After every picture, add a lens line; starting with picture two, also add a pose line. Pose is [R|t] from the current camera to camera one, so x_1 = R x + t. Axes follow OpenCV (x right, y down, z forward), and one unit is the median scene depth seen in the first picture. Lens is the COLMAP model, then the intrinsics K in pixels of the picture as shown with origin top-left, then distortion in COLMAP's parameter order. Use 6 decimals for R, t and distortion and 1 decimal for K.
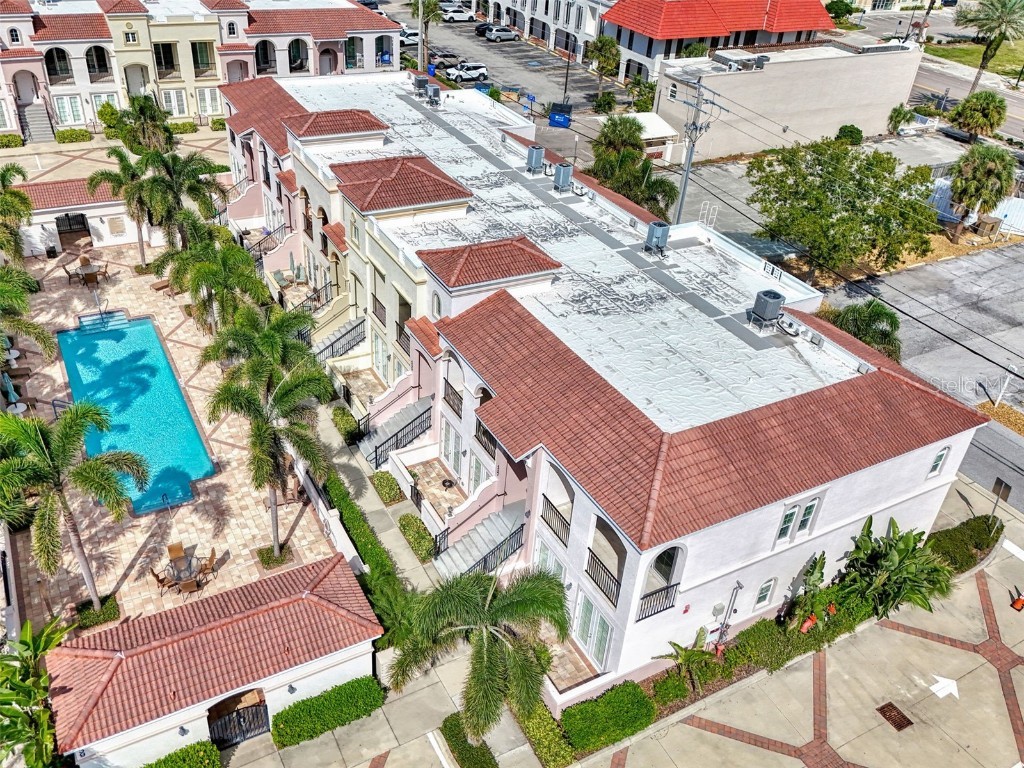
lens RADIAL K [[849.3, 0, 523.5], [0, 849.3, 384.2], [0, 0, 1]] dist [0.016608, -0.005553]
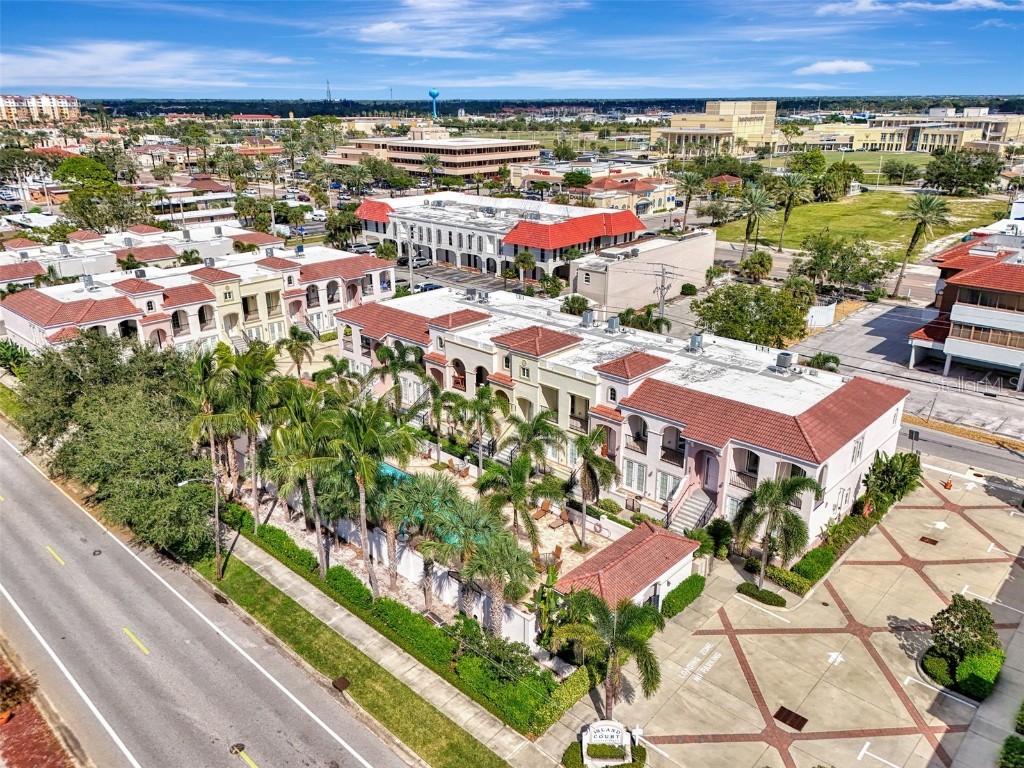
lens RADIAL K [[751.8, 0, 512.0], [0, 751.8, 384.0], [0, 0, 1]] dist [0.037256, -0.043820]
pose [[0.952087, -0.176515, 0.249744, -0.354265], [0.227231, 0.954848, -0.191392, 0.069813], [-0.204684, 0.238972, 0.949209, -0.222423]]
